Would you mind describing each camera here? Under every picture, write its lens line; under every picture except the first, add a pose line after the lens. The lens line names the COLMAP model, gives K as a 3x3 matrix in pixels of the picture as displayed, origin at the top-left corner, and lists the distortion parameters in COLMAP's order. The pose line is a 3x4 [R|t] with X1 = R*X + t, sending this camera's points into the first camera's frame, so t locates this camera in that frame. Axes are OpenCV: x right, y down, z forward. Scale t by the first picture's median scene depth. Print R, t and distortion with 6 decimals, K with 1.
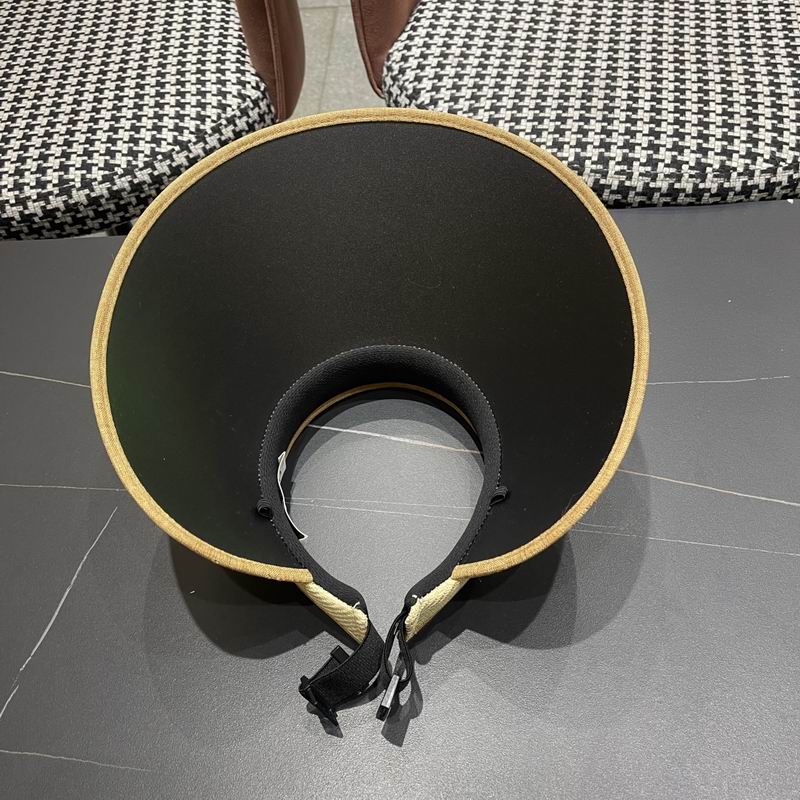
lens RADIAL K [[849.6, 0, 401.8], [0, 849.6, 412.4], [0, 0, 1]] dist [0.022972, 0.000000]
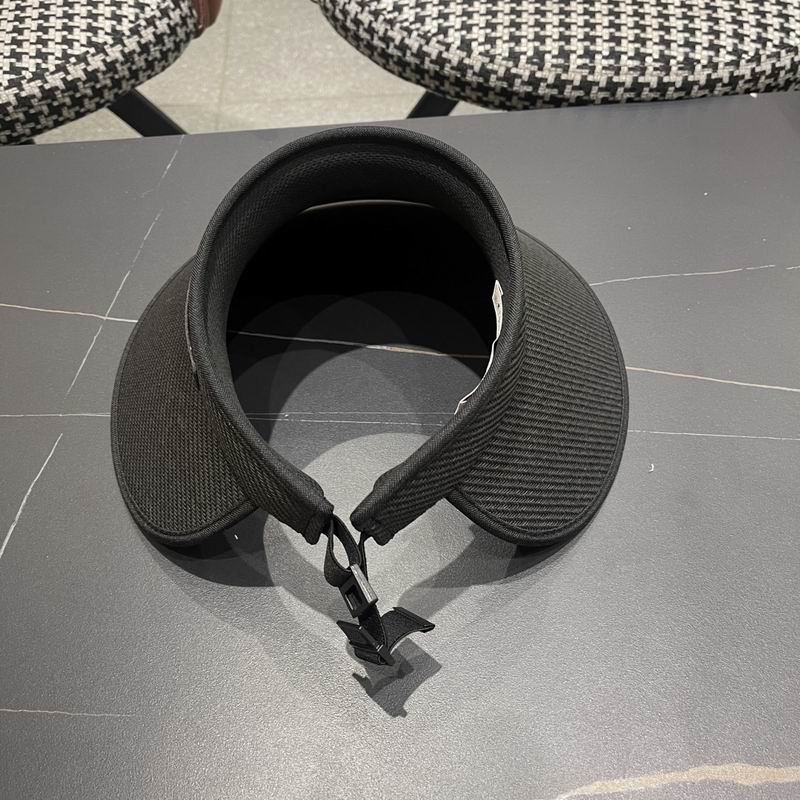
lens RADIAL K [[849.6, 0, 399.1], [0, 849.6, 406.6], [0, 0, 1]] dist [0.022972, 0.000000]
pose [[0.993251, -0.047077, 0.106000, -0.056999], [0.043886, 0.998516, 0.032241, 0.049897], [-0.107361, -0.027372, 0.993843, 0.062806]]
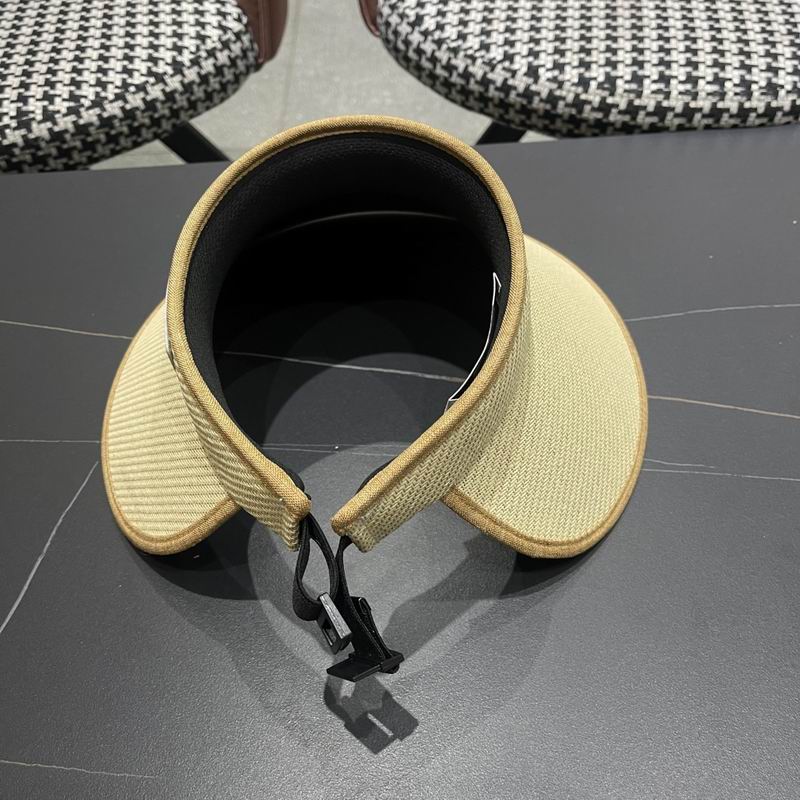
lens RADIAL K [[849.6, 0, 395.8], [0, 849.6, 401.3], [0, 0, 1]] dist [0.022972, 0.000000]
pose [[0.998589, -0.019399, 0.049437, -0.061369], [0.021263, 0.999072, -0.037463, 0.064127], [-0.048665, 0.038461, 0.998074, 0.115335]]
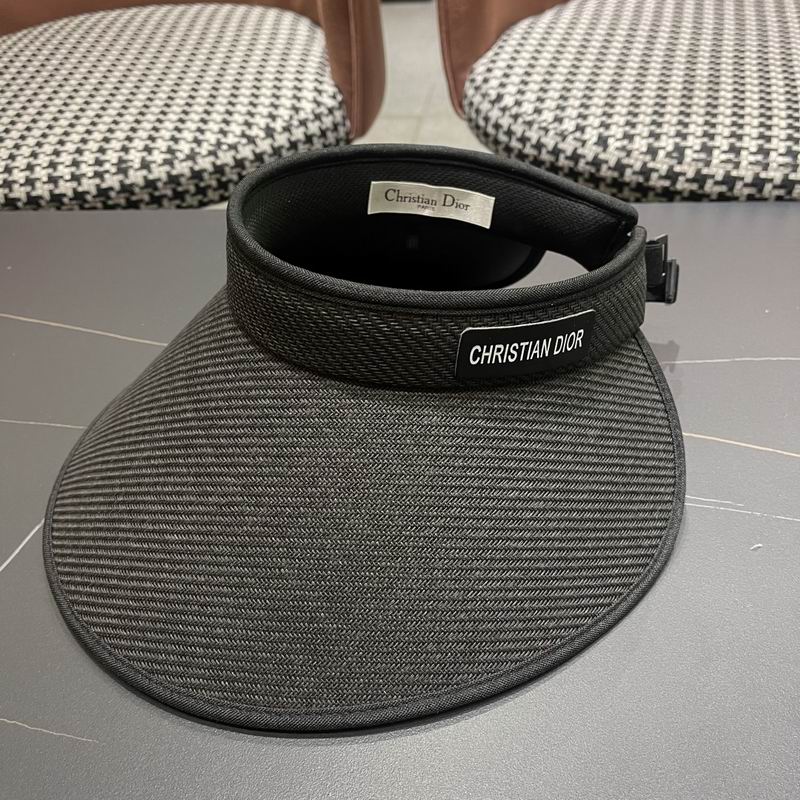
lens RADIAL K [[849.6, 0, 399.3], [0, 849.6, 403.3], [0, 0, 1]] dist [0.022972, 0.000000]
pose [[0.994485, 0.068781, -0.079177, 0.004674], [-0.082507, 0.979131, -0.185730, 0.141942], [0.064750, 0.191239, 0.979406, 0.137803]]
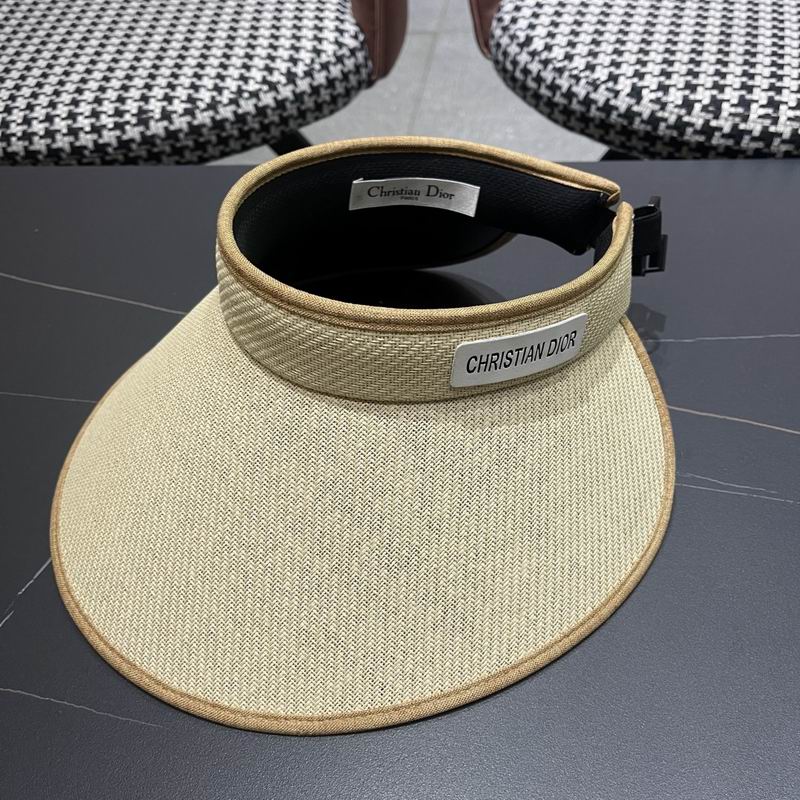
lens RADIAL K [[849.6, 0, 399.3], [0, 849.6, 403.4], [0, 0, 1]] dist [0.022972, 0.000000]
pose [[0.993906, 0.074883, -0.080890, -0.017854], [-0.081606, 0.993179, -0.083281, 0.098701], [0.074102, 0.089375, 0.993238, 0.121339]]
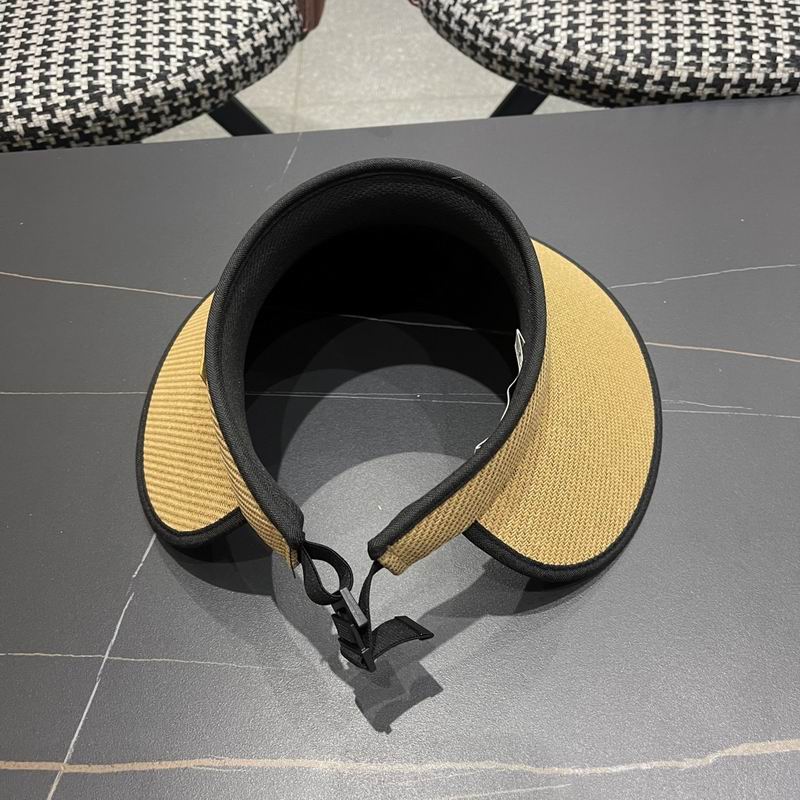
lens RADIAL K [[849.6, 0, 394.5], [0, 849.6, 404.8], [0, 0, 1]] dist [0.022972, 0.000000]
pose [[0.997651, -0.034006, 0.059461, -0.132276], [0.032672, 0.999195, 0.023275, 0.064110], [-0.060204, -0.021277, 0.997959, 0.039329]]
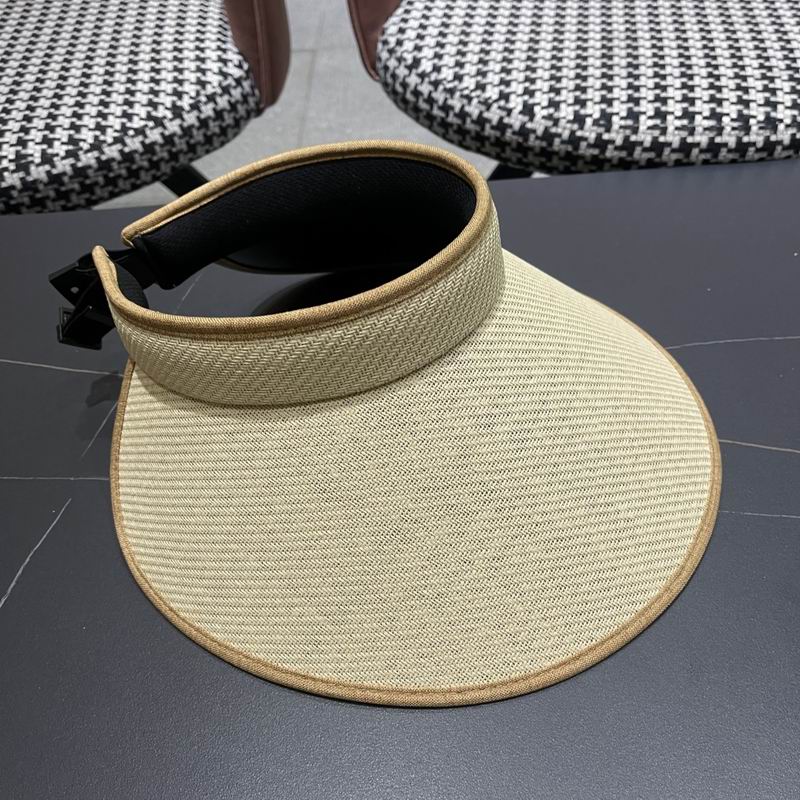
lens RADIAL K [[849.6, 0, 397.5], [0, 849.6, 399.1], [0, 0, 1]] dist [0.022972, 0.000000]
pose [[0.999494, -0.019288, 0.025304, -0.033577], [0.021762, 0.994604, -0.101439, 0.075300], [-0.023211, 0.101938, 0.994520, 0.135196]]
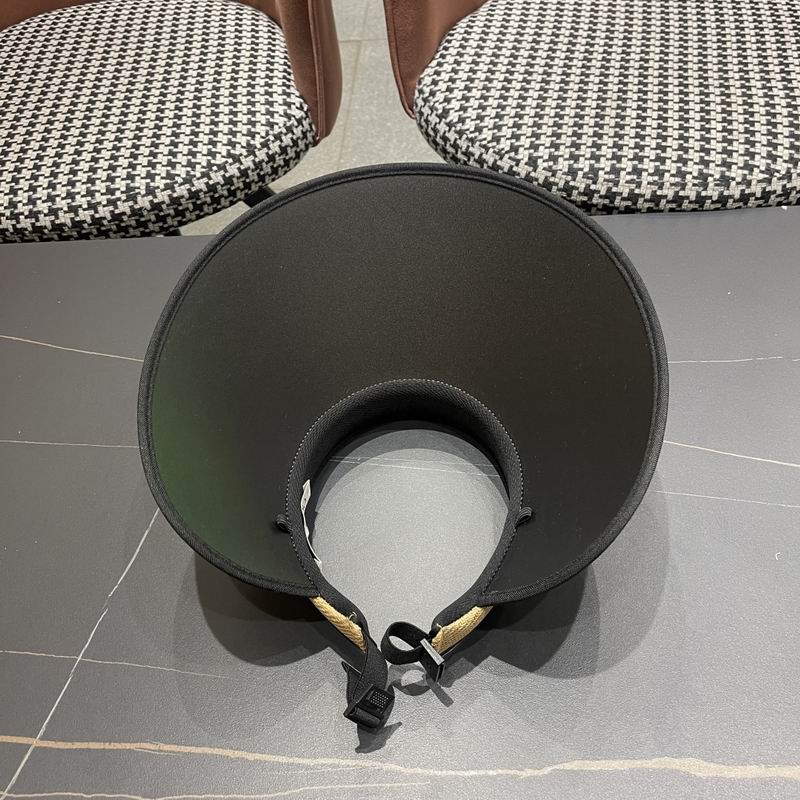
lens RADIAL K [[849.6, 0, 392.7], [0, 849.6, 404.3], [0, 0, 1]] dist [0.022972, 0.000000]
pose [[0.999776, 0.010545, -0.018369, -0.027977], [-0.011341, 0.998976, -0.043790, 0.055685], [0.017889, 0.043988, 0.998872, -0.095986]]
